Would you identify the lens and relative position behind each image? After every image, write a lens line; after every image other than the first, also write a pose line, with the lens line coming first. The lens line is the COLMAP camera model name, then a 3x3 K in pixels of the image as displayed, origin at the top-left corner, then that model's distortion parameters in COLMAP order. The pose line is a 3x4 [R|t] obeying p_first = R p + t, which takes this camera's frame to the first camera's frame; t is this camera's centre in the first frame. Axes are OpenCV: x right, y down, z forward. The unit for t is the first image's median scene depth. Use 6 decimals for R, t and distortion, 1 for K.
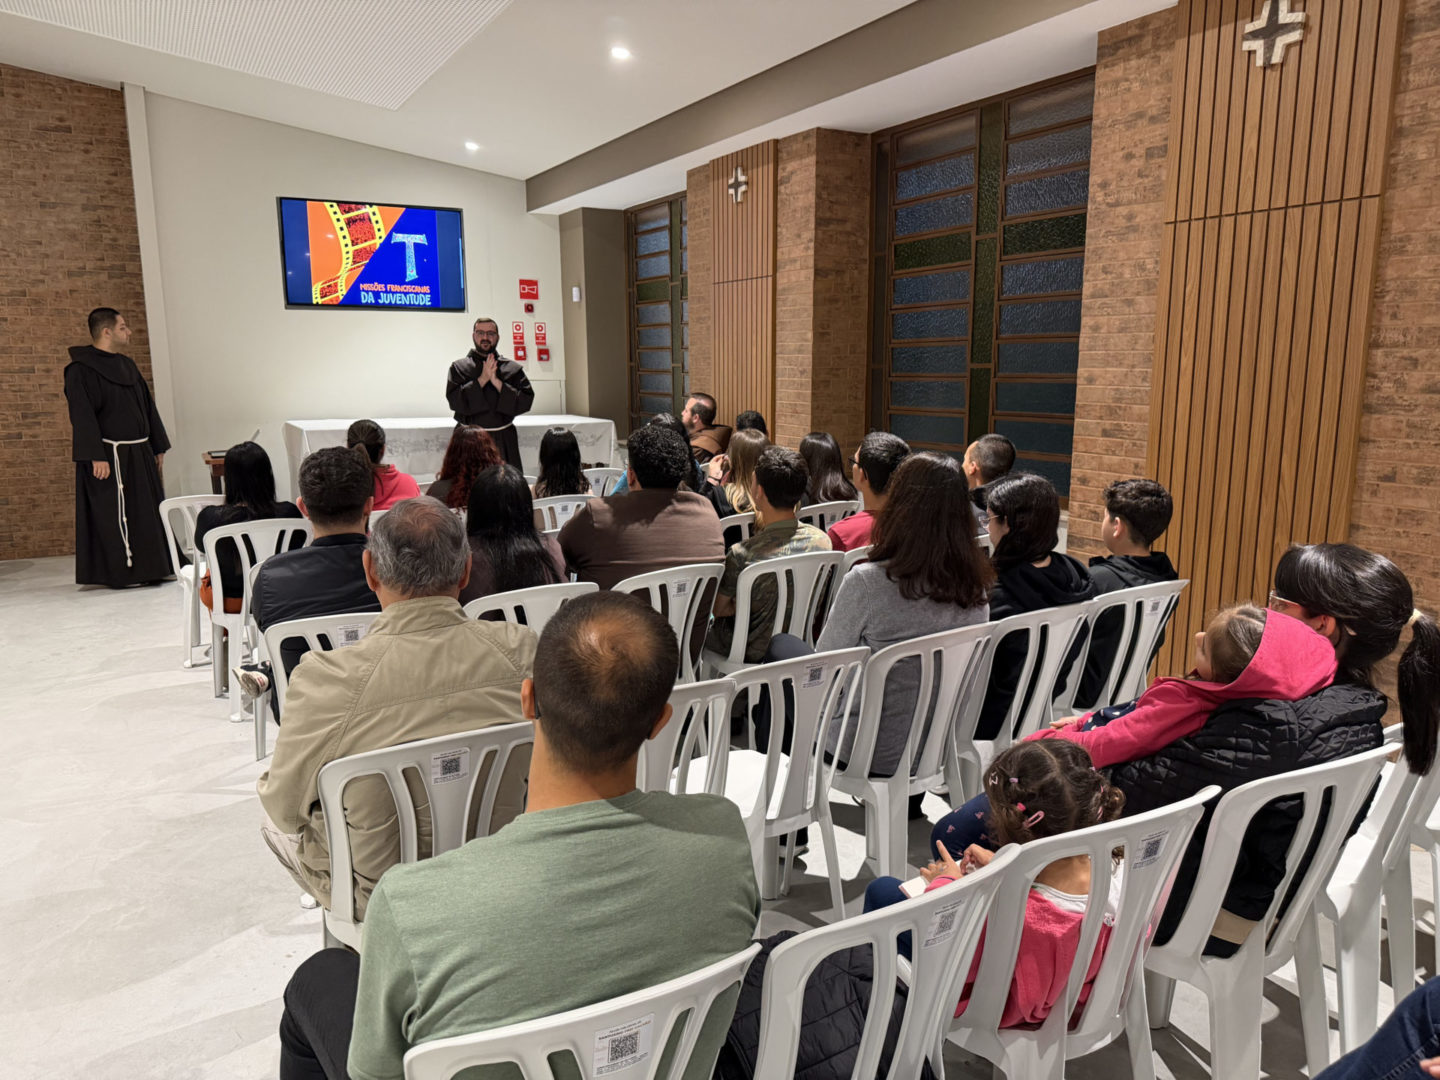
lens RADIAL K [[1011.6, 0, 705.6], [0, 1011.6, 545.4], [0, 0, 1]] dist [0.020359, -0.030311]
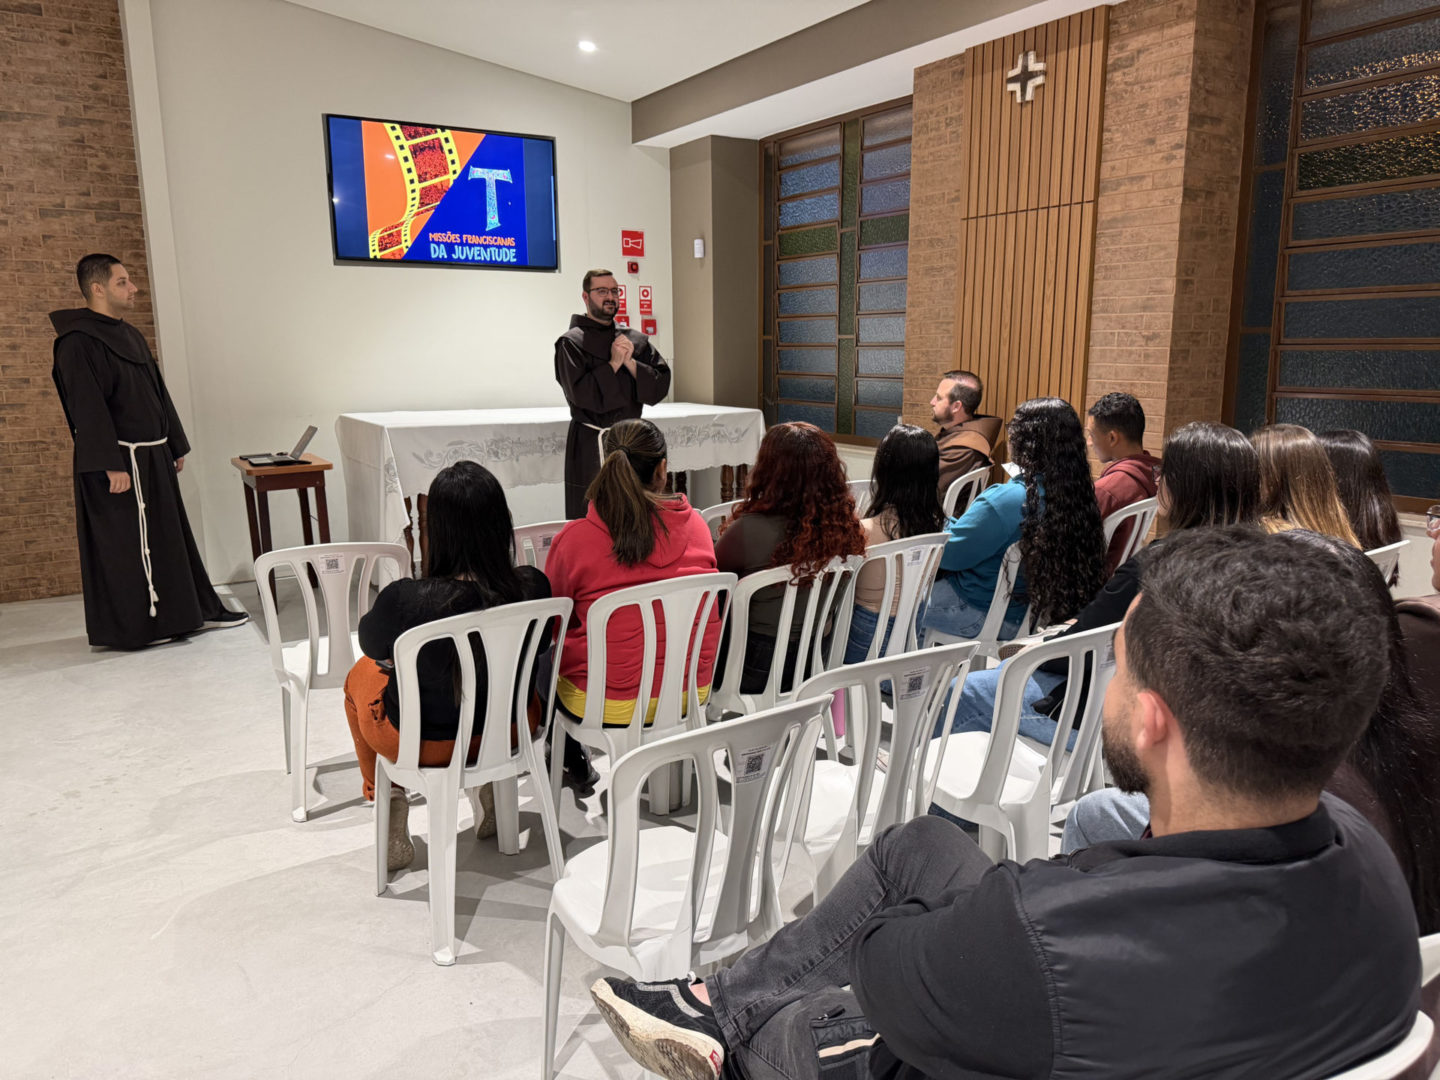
lens RADIAL K [[1011.6, 0, 718.7], [0, 1011.6, 545.5], [0, 0, 1]] dist [0.020359, -0.030311]
pose [[0.998142, -0.016436, 0.058671, -0.192540], [0.015536, 0.999755, 0.015749, -0.034460], [-0.058915, -0.014808, 0.998153, 0.247430]]
